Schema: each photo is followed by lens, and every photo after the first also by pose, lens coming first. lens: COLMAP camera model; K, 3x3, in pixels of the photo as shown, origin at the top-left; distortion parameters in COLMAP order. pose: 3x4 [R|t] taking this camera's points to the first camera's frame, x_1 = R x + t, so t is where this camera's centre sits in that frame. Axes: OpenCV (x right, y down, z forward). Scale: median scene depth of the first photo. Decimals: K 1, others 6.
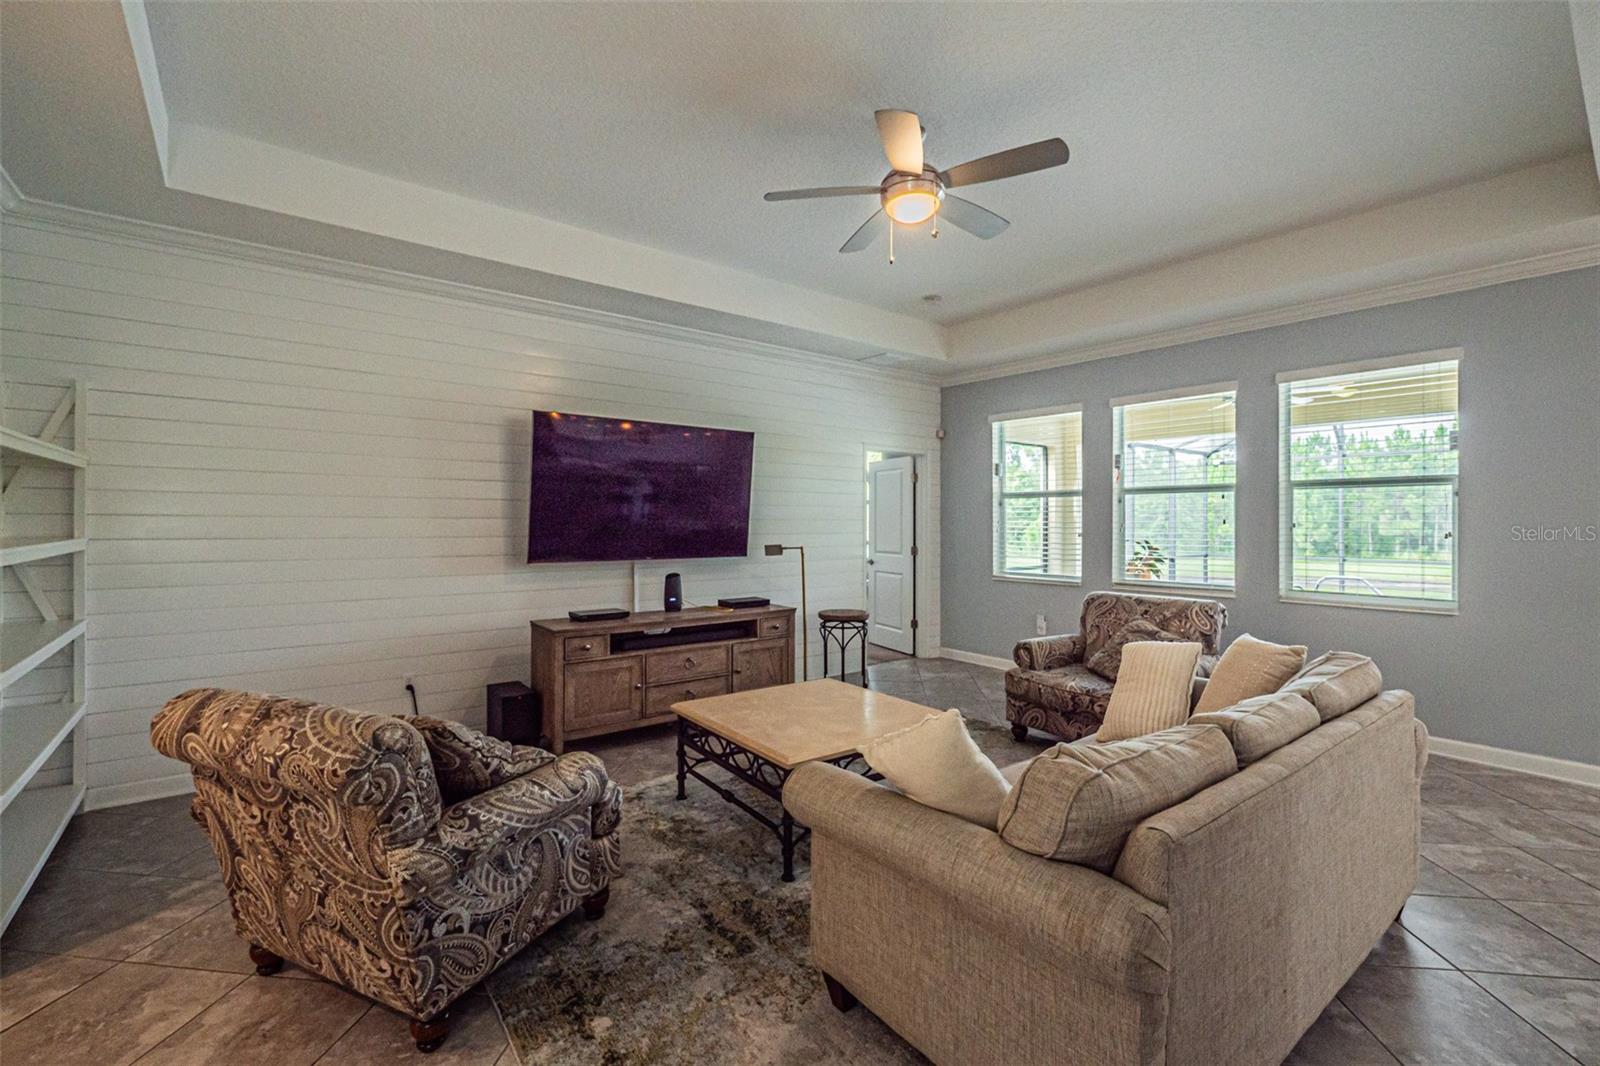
lens RADIAL K [[675.7, 0, 794.5], [0, 675.7, 521.5], [0, 0, 1]] dist [-0.003851, 0.000120]
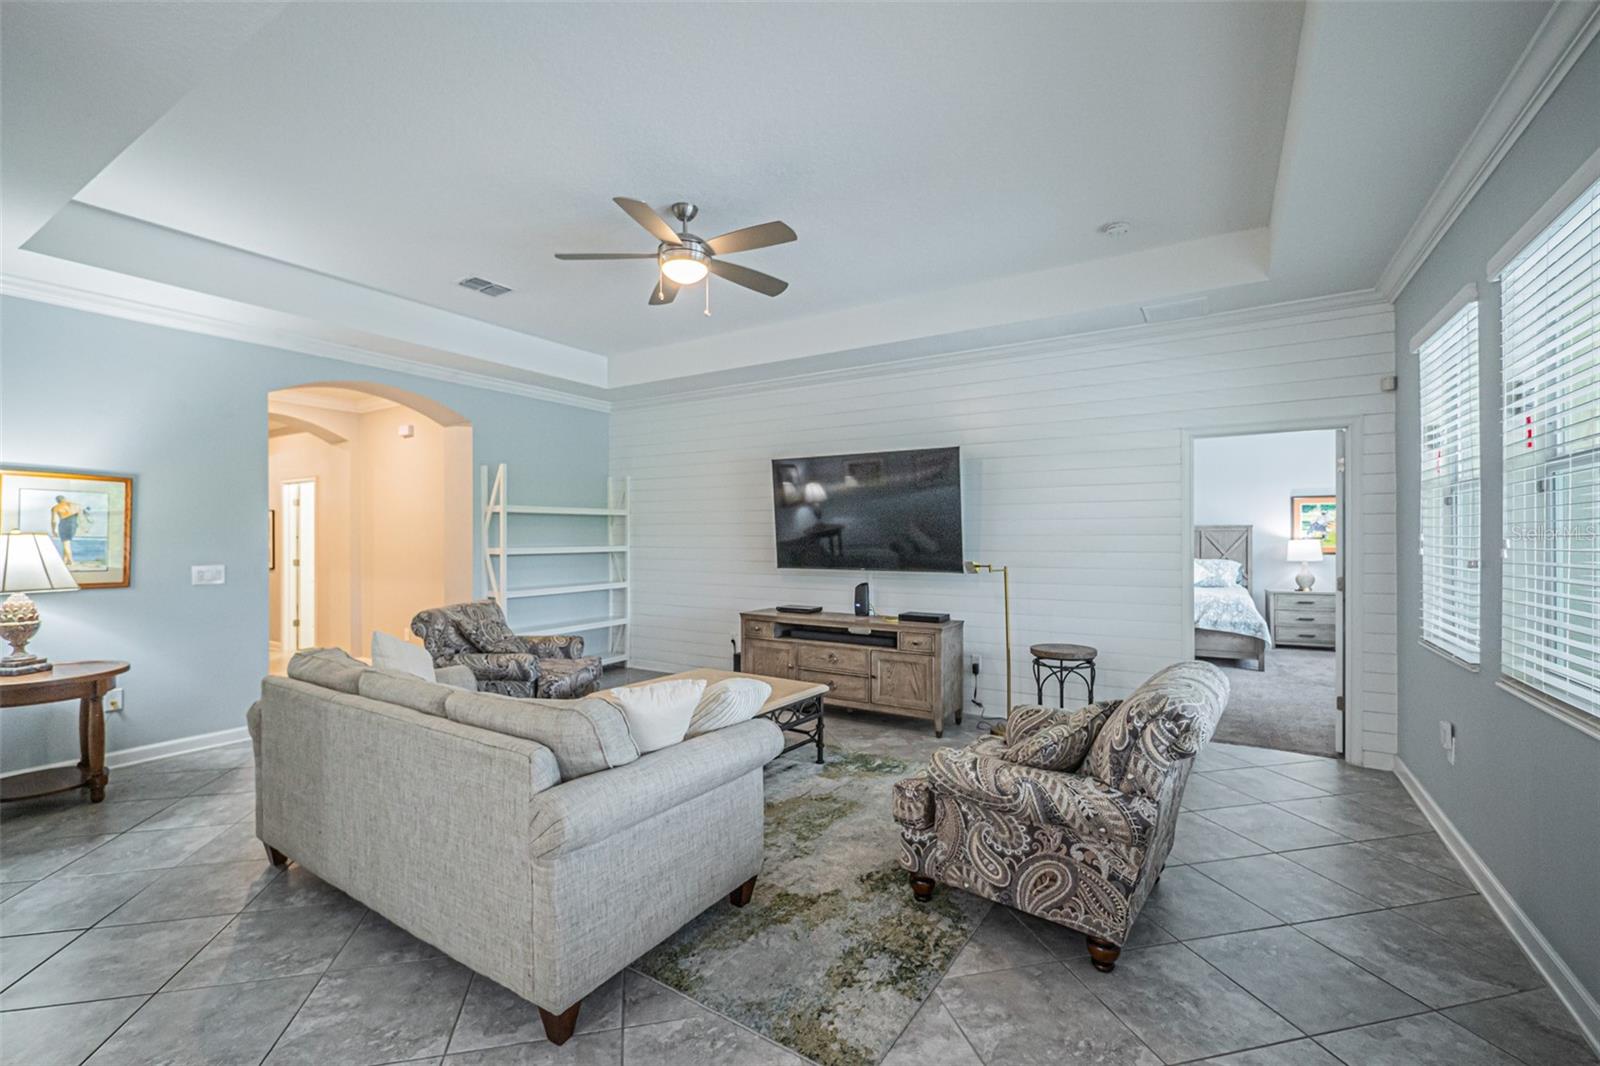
lens RADIAL K [[677.2, 0, 793.0], [0, 677.2, 528.6], [0, 0, 1]] dist [-0.004168, 0.000245]
pose [[0.343828, -0.019289, -0.938834, 0.870394], [0.003822, 0.999809, -0.019141, 0.005925], [0.939025, 0.002993, 0.343836, 0.494432]]
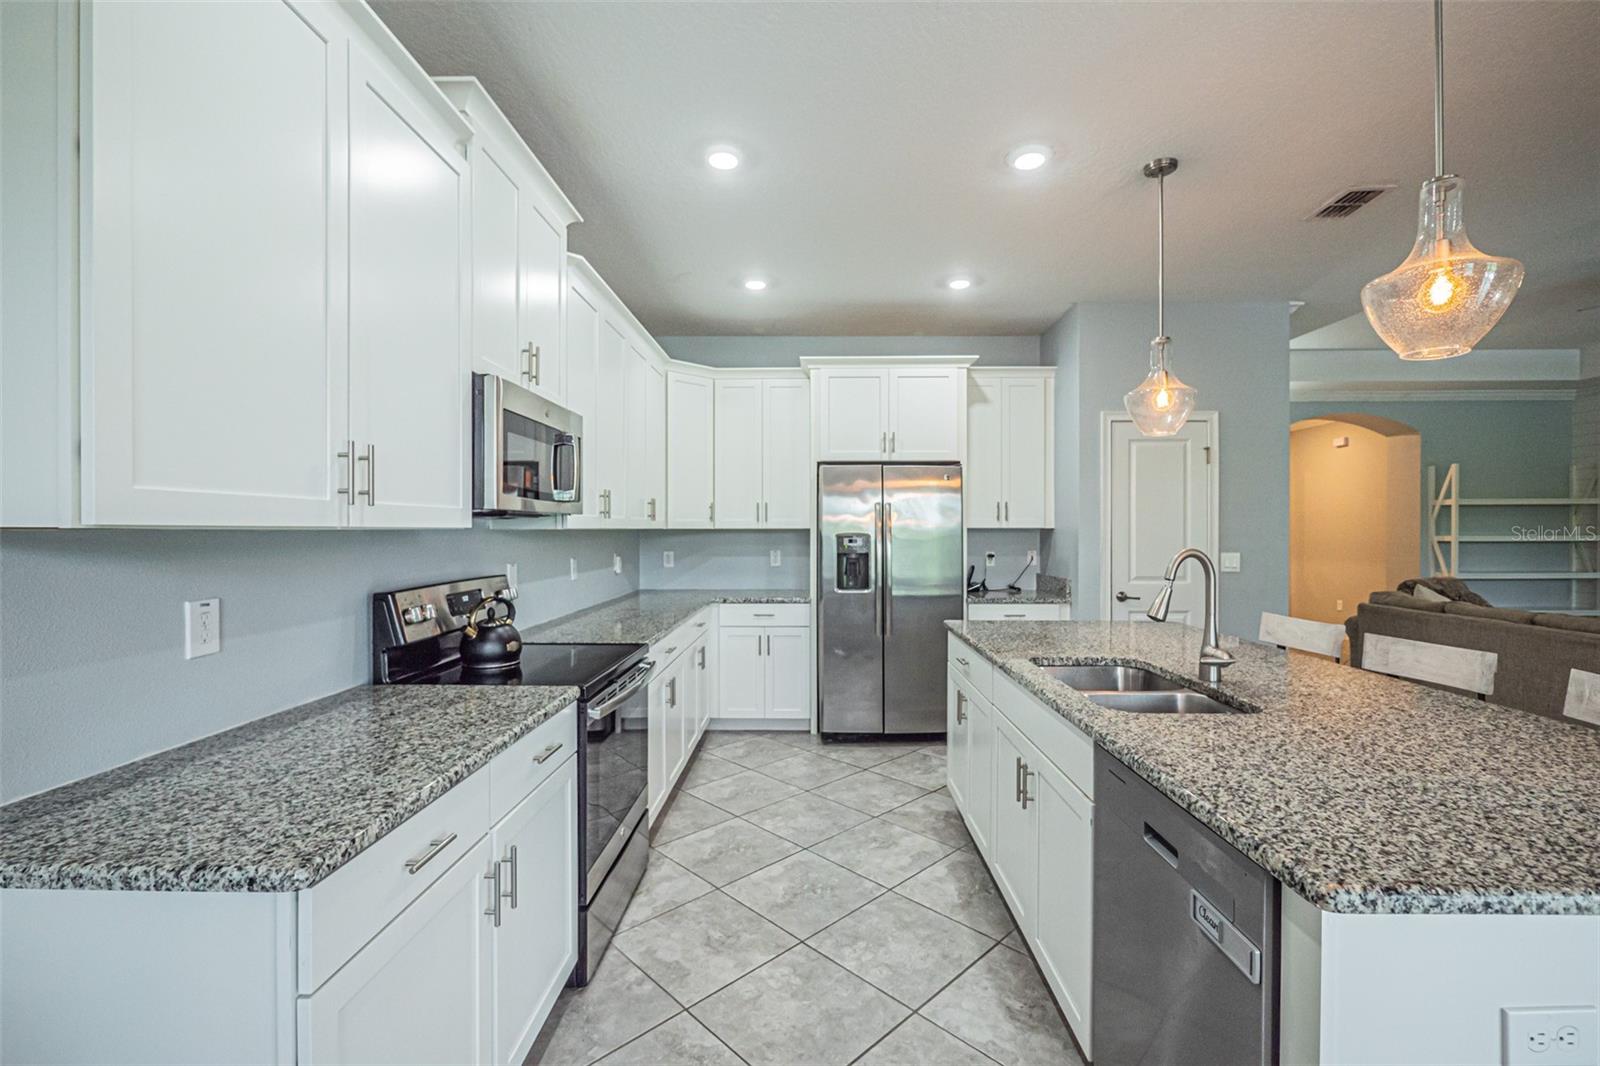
lens RADIAL K [[682.3, 0, 800.0], [0, 682.3, 533.0], [0, 0, 1]] dist [-0.003164, -0.000116]
pose [[-0.626694, -0.001723, -0.779263, 1.550462], [-0.004670, 0.999988, 0.001544, 0.013999], [0.779251, 0.004606, -0.626695, 0.236894]]
